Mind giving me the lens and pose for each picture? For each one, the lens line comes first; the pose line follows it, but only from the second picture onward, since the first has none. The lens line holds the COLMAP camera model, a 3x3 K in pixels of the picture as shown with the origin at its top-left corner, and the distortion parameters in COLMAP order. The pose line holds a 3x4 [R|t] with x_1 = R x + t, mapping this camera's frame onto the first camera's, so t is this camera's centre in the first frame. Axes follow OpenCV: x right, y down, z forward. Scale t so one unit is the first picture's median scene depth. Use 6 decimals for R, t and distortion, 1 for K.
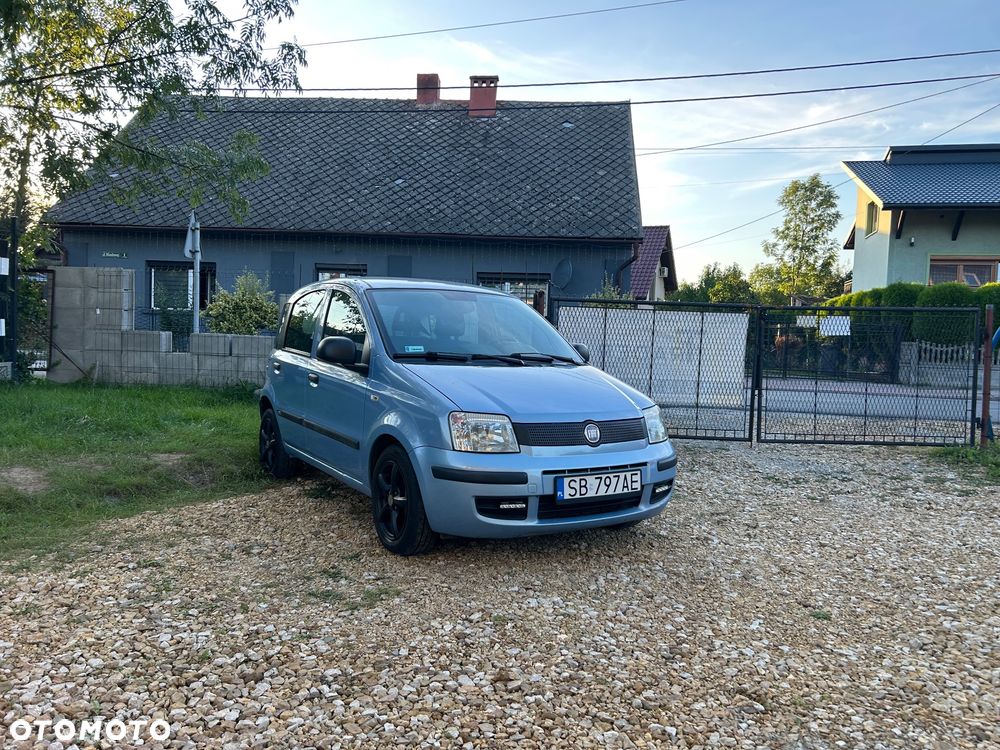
lens RADIAL K [[754.3, 0, 509.7], [0, 754.3, 368.7], [0, 0, 1]] dist [0.047083, -0.053288]
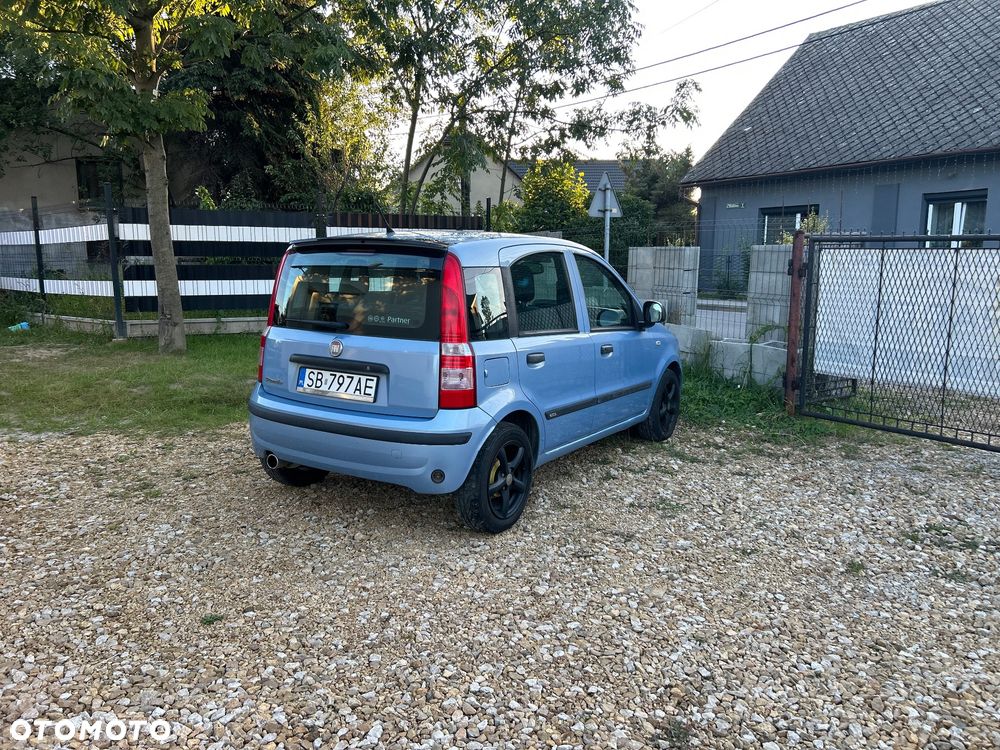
lens RADIAL K [[755.2, 0, 504.8], [0, 755.2, 374.1], [0, 0, 1]] dist [0.044749, -0.049916]
pose [[0.574450, 0.091634, -0.813394, 0.608018], [-0.022028, 0.995085, 0.096546, -0.029803], [0.818243, -0.037544, 0.573645, 0.353912]]
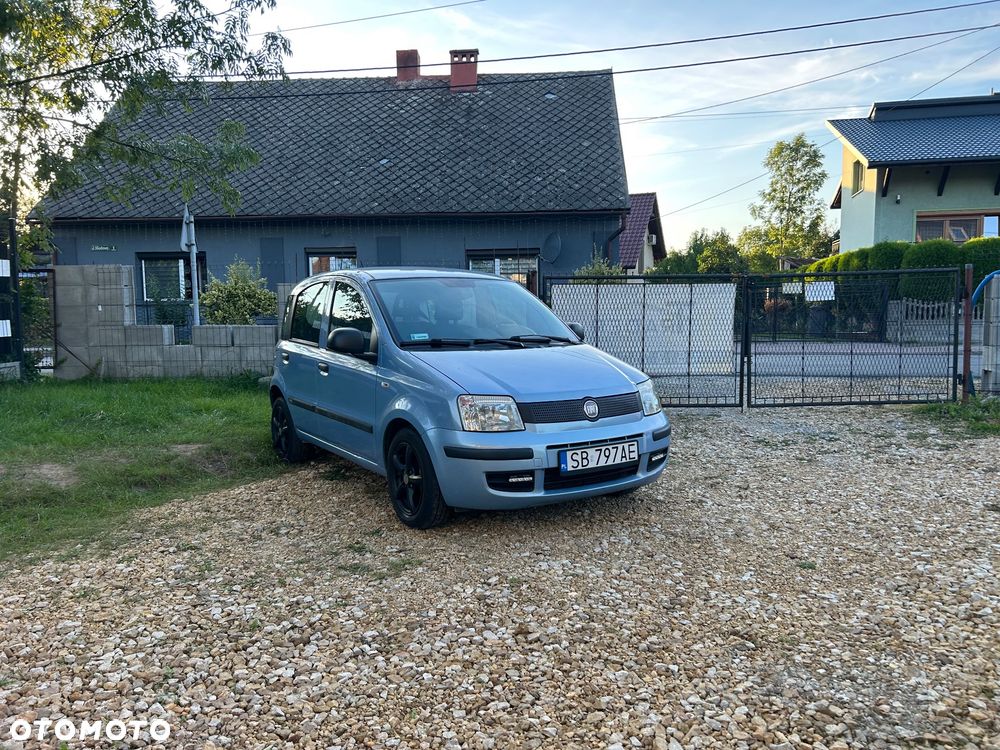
lens RADIAL K [[754.1, 0, 506.0], [0, 754.1, 377.6], [0, 0, 1]] dist [0.046174, -0.050138]
pose [[0.998988, -0.044785, 0.004202, -0.007826], [0.044542, 0.997928, 0.046422, -0.007598], [-0.006273, -0.046188, 0.998913, -0.037354]]
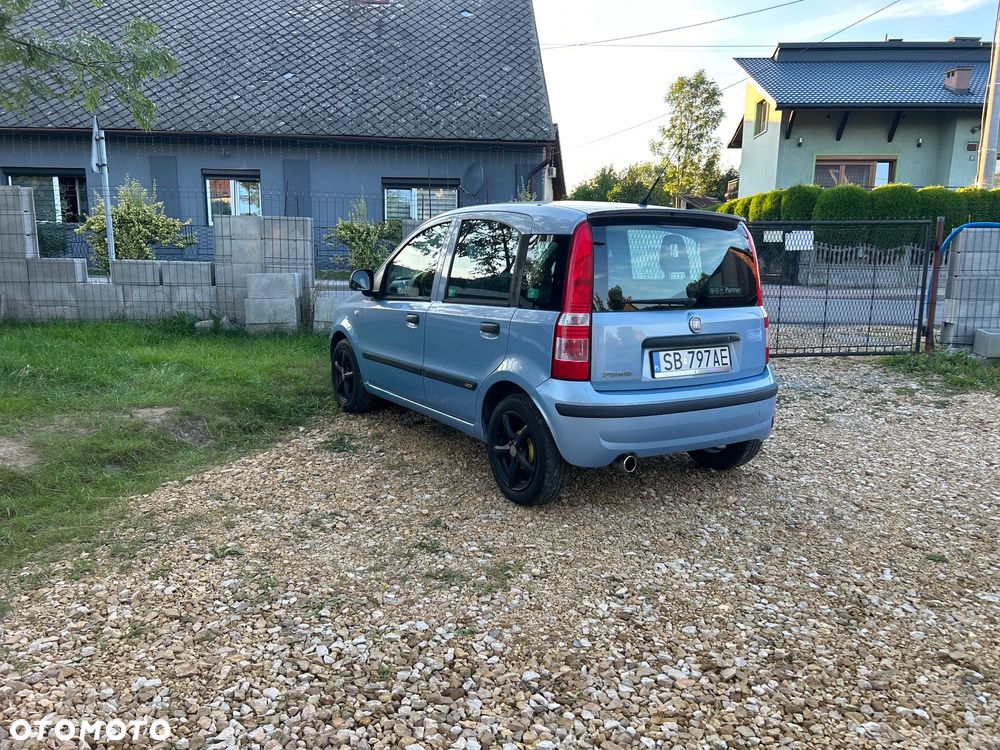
lens RADIAL K [[755.8, 0, 498.5], [0, 755.8, 374.2], [0, 0, 1]] dist [0.042824, -0.047849]
pose [[0.988814, -0.045282, 0.142113, -0.142252], [0.025577, 0.990166, 0.137539, -0.035555], [-0.146943, -0.132365, 0.980248, 0.051057]]
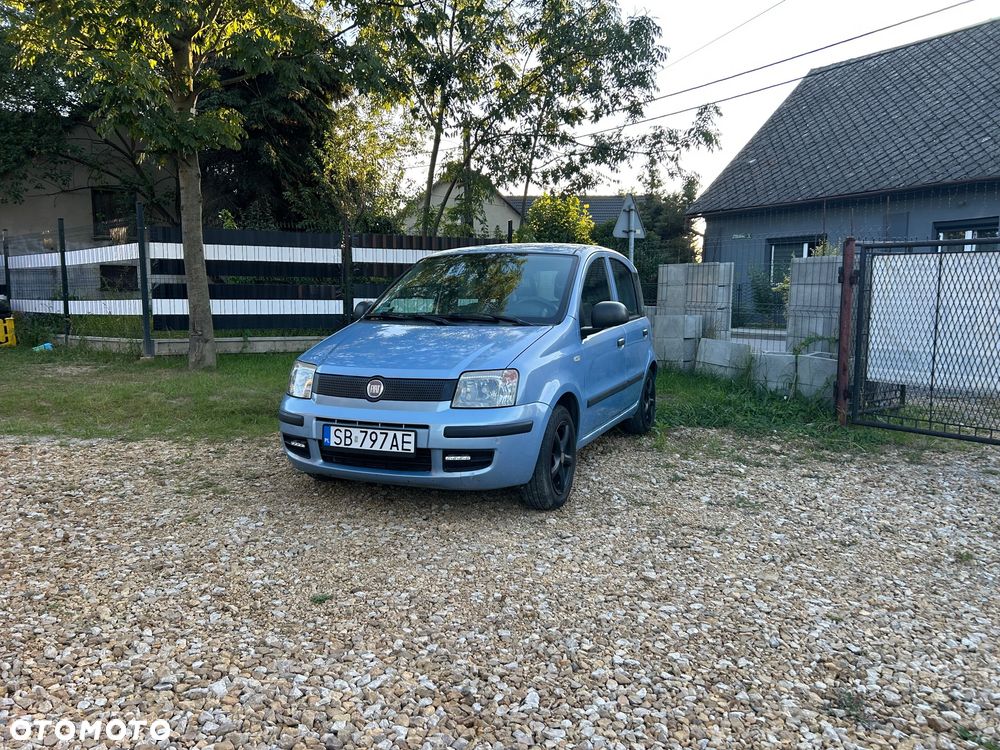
lens RADIAL K [[755.2, 0, 493.7], [0, 755.2, 378.5], [0, 0, 1]] dist [0.048637, -0.055640]
pose [[0.570793, 0.056039, -0.819180, 0.563742], [-0.021991, 0.998354, 0.052973, 0.008274], [0.820800, -0.012222, 0.571085, 0.302715]]
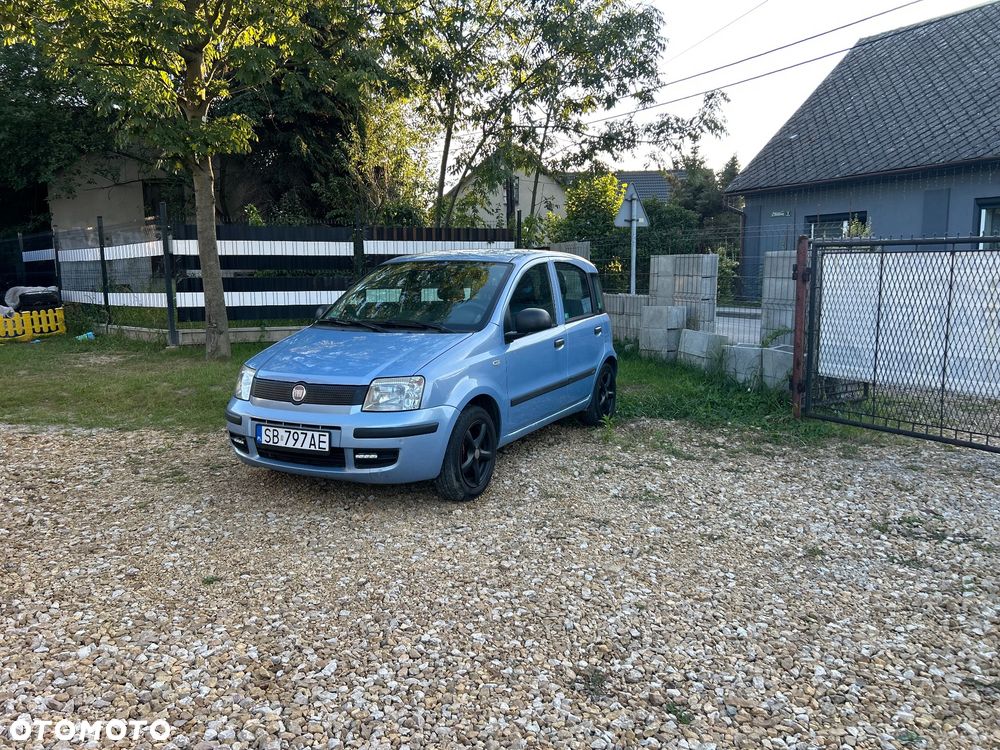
lens RADIAL K [[754.3, 0, 495.2], [0, 754.3, 371.9], [0, 0, 1]] dist [0.047034, -0.052946]
pose [[0.503826, 0.076322, -0.860427, 0.678332], [-0.015990, 0.996742, 0.079050, -0.022567], [0.863657, -0.026069, 0.503406, 0.373823]]
